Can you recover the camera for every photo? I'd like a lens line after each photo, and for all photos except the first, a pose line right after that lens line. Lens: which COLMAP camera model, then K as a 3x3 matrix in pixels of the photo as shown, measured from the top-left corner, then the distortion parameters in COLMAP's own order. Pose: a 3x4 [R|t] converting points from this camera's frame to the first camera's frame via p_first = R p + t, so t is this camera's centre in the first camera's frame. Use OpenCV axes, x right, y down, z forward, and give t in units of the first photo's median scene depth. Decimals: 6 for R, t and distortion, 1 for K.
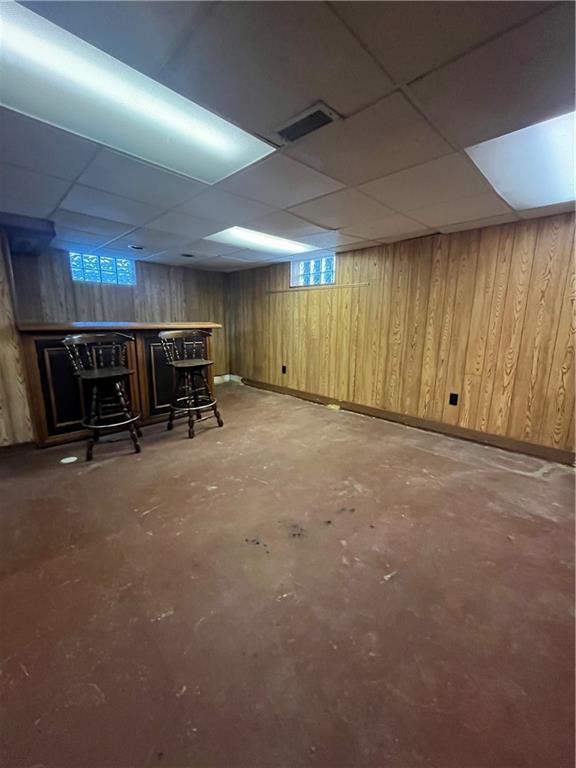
lens RADIAL K [[309.9, 0, 286.1], [0, 309.9, 385.1], [0, 0, 1]] dist [0.001428, -0.000210]
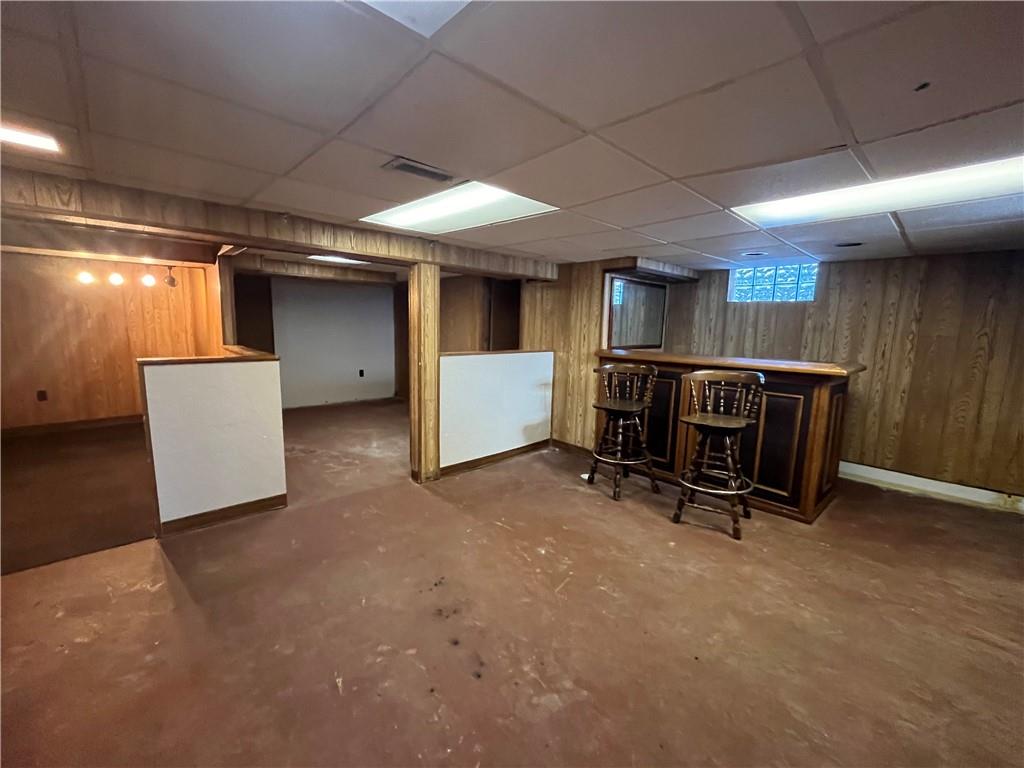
lens RADIAL K [[413.2, 0, 512.5], [0, 413.2, 387.8], [0, 0, 1]] dist [0.001428, -0.000210]
pose [[-0.020180, 0.142463, -0.989594, 0.669219], [-0.223492, 0.964107, 0.143351, -0.199068], [0.974497, 0.224059, 0.012383, 0.656179]]
